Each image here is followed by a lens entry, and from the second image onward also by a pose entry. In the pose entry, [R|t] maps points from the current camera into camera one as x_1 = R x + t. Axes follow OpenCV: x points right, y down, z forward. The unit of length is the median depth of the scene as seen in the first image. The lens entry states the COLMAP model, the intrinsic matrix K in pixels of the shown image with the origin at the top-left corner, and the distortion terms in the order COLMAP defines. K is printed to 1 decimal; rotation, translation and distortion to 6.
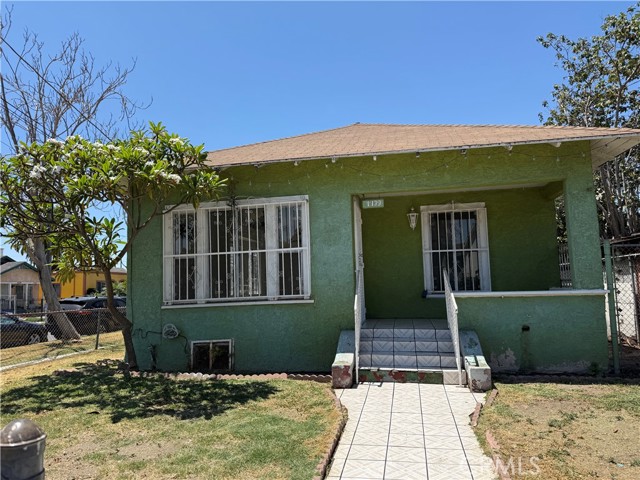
lens RADIAL K [[447.9, 0, 320.0], [0, 447.9, 240.0], [0, 0, 1]] dist [0.103650, -0.149627]
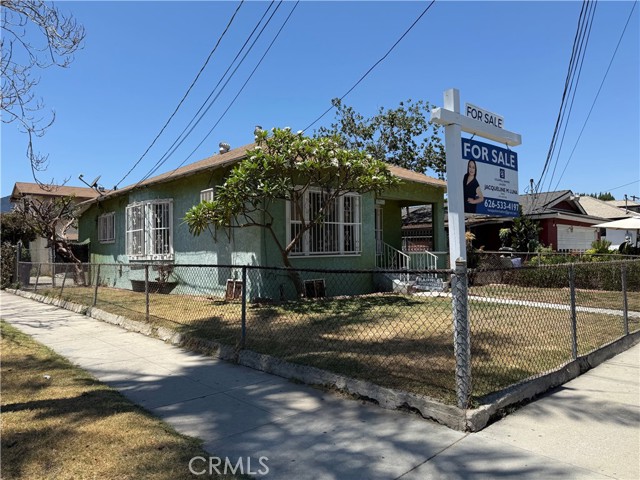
lens RADIAL K [[447.9, 0, 320.0], [0, 447.9, 240.0], [0, 0, 1]] dist [0.103650, -0.149627]
pose [[0.608924, 0.045327, 0.791932, -1.429348], [-0.088501, 0.996015, 0.011041, 0.072668], [-0.788276, -0.076809, 0.610509, 0.082408]]
